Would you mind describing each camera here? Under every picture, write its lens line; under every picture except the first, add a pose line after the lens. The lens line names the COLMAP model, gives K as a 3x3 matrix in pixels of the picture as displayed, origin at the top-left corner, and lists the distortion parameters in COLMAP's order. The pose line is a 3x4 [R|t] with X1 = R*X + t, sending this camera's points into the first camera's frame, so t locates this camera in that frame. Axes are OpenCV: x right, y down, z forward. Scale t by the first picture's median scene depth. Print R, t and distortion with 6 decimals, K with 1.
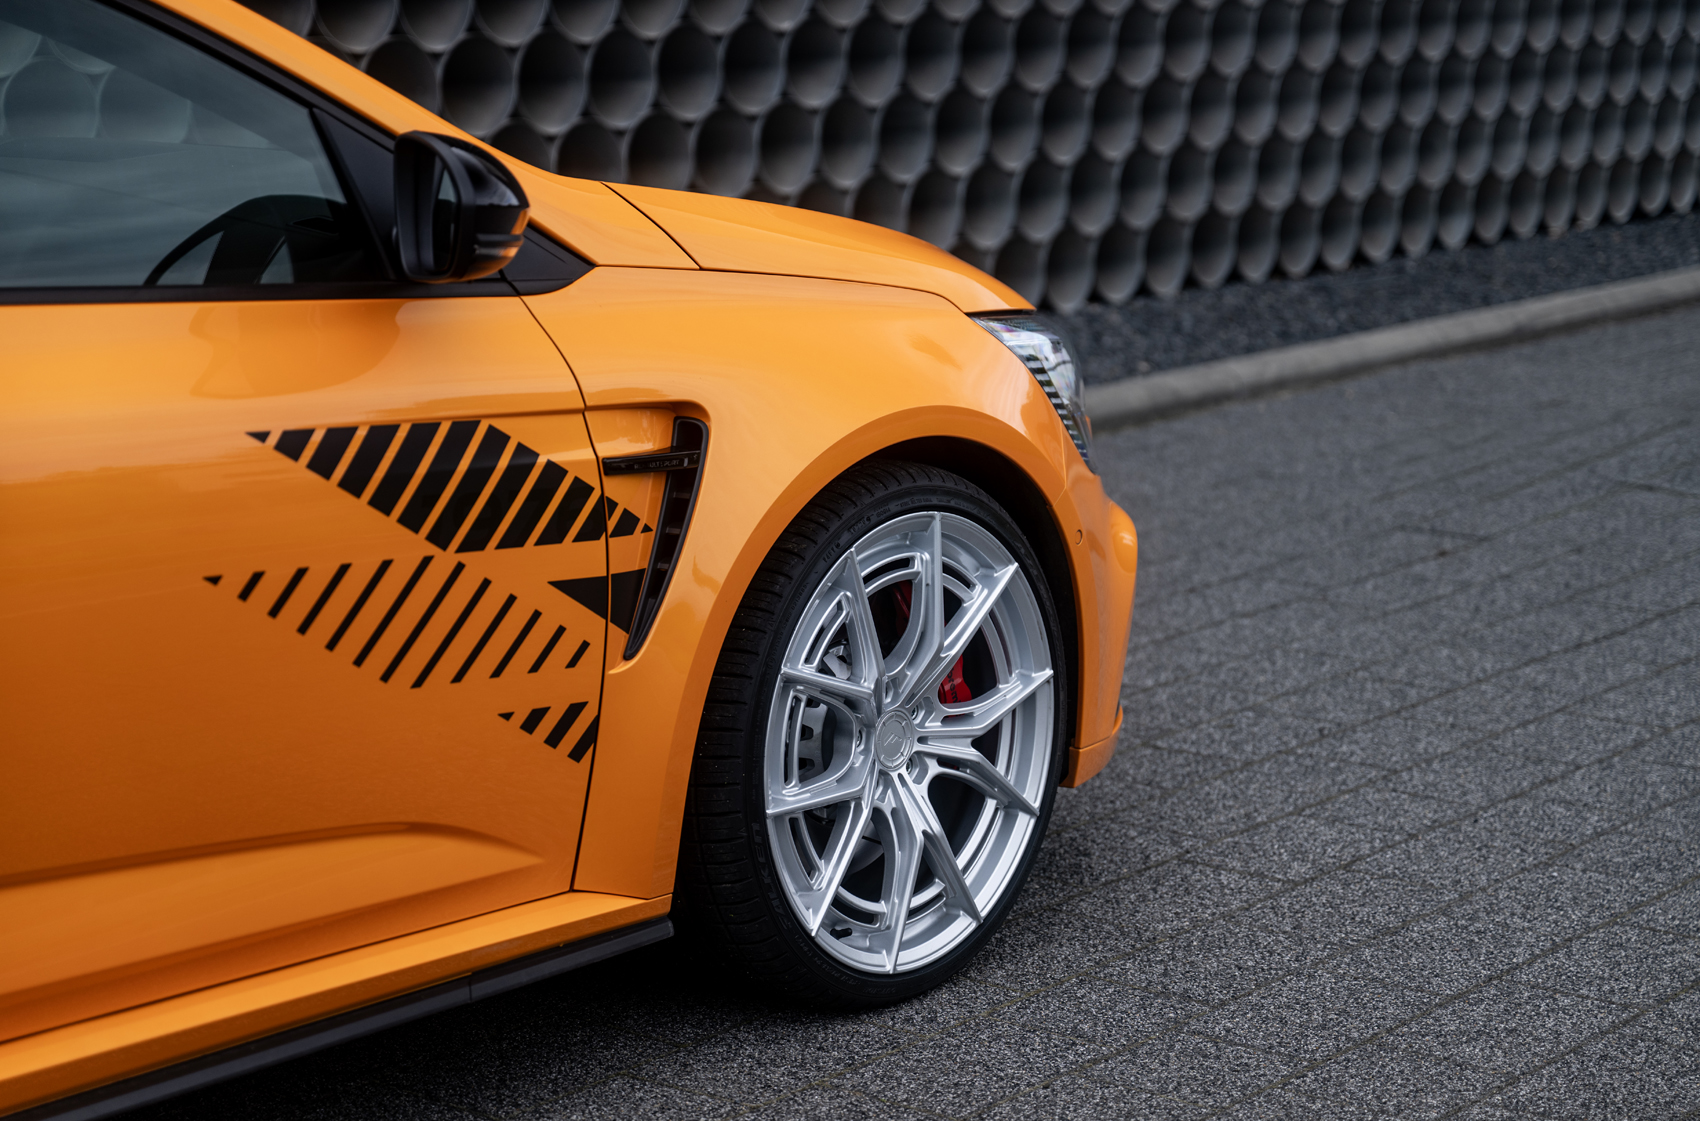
lens RADIAL K [[3402.1, 0, 850.0], [0, 3402.1, 560.5], [0, 0, 1]] dist [-0.020735, 0.252381]
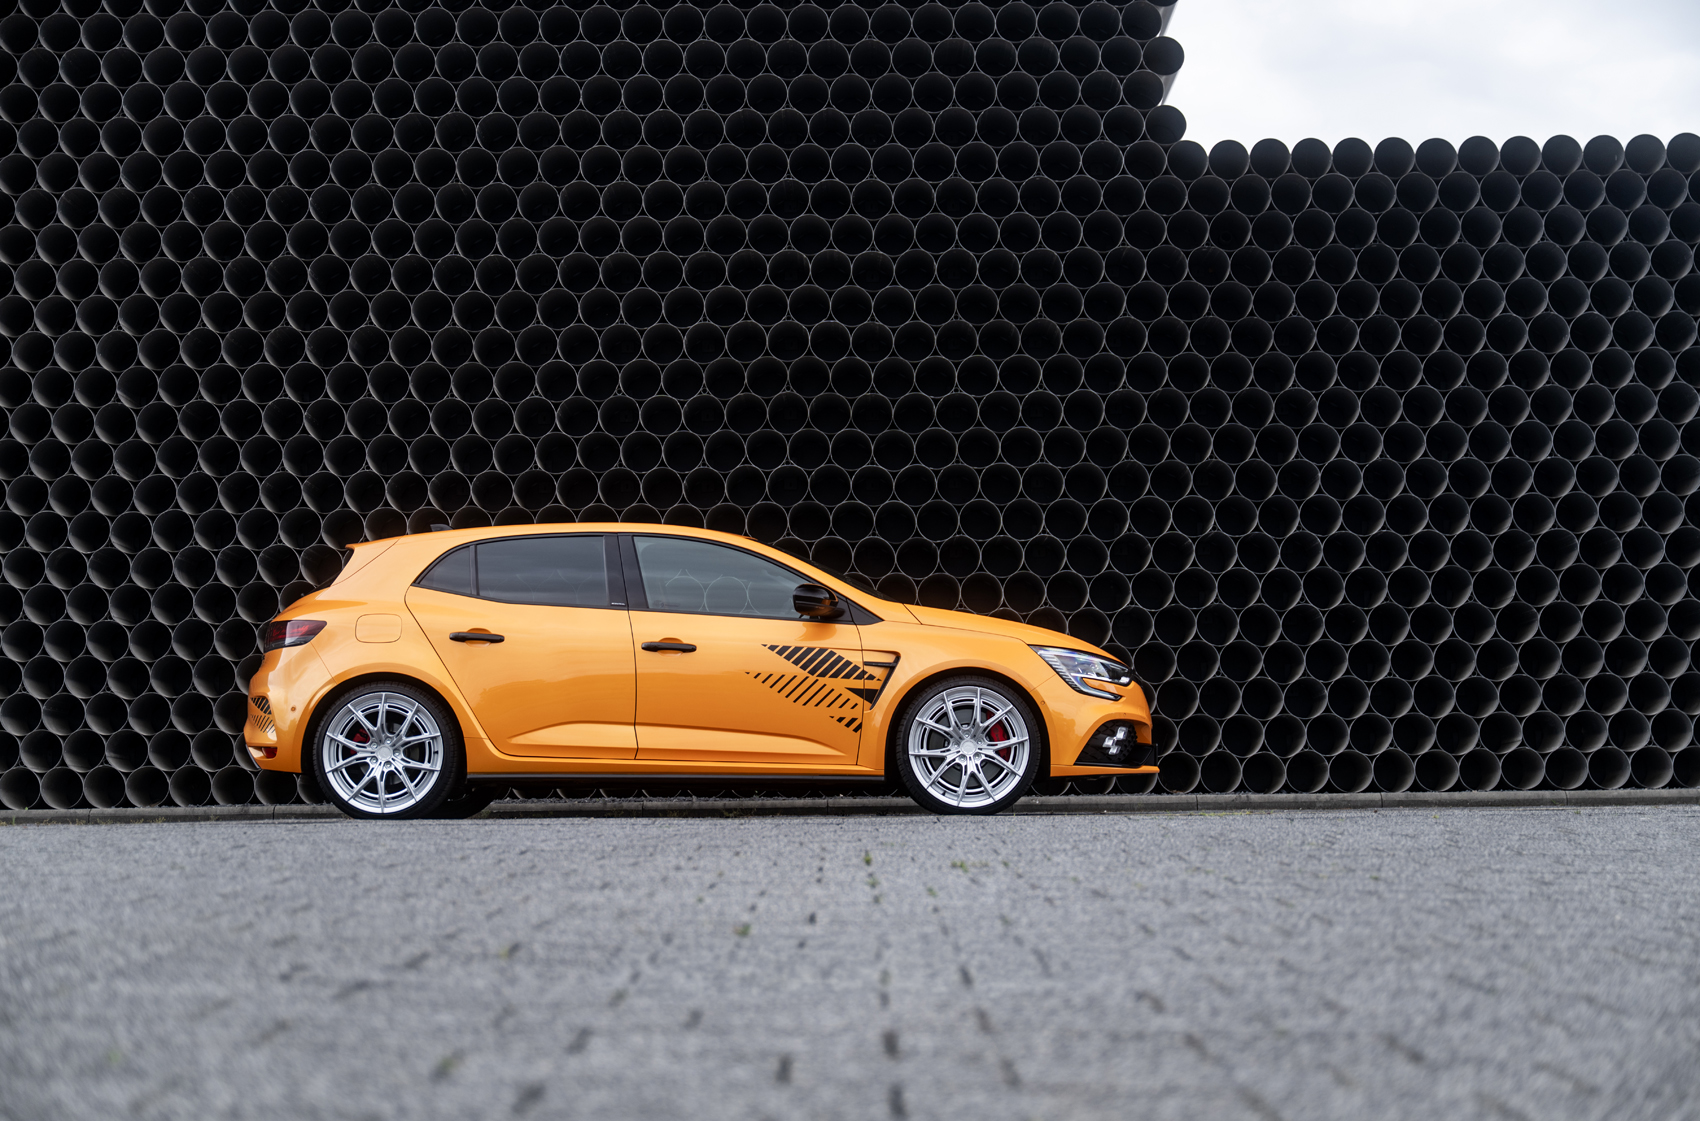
lens RADIAL K [[2533.3, 0, 850.0], [0, 2533.3, 560.5], [0, 0, 1]] dist [0.005626, 0.012062]
pose [[0.637329, -0.069603, -0.767442, 2.225446], [-0.139533, 0.969026, -0.203762, 0.468662], [0.757854, 0.236947, 0.607877, -0.925895]]
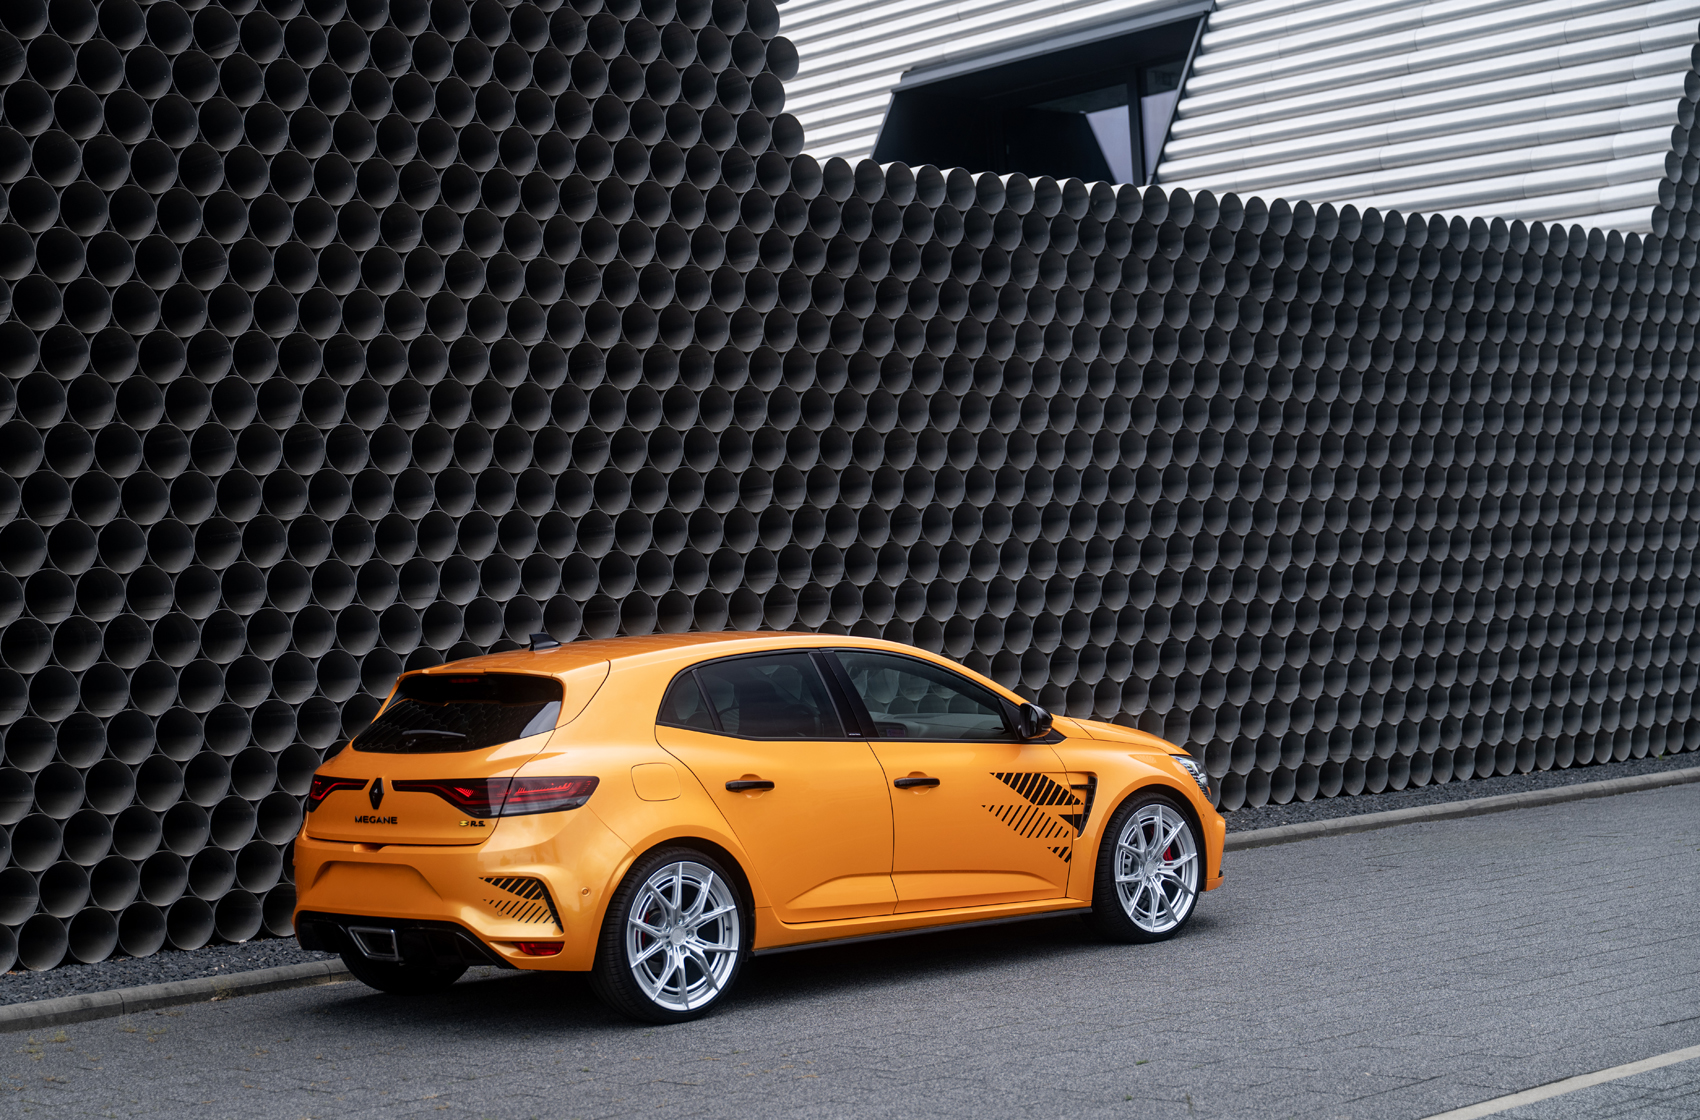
lens RADIAL K [[2908.5, 0, 850.0], [0, 2908.5, 560.0], [0, 0, 1]] dist [0.010664, 0.104093]
pose [[0.992507, -0.039216, -0.115727, 0.069422], [0.015078, 0.979168, -0.202490, 0.369663], [0.121257, 0.199228, 0.972422, -2.219642]]
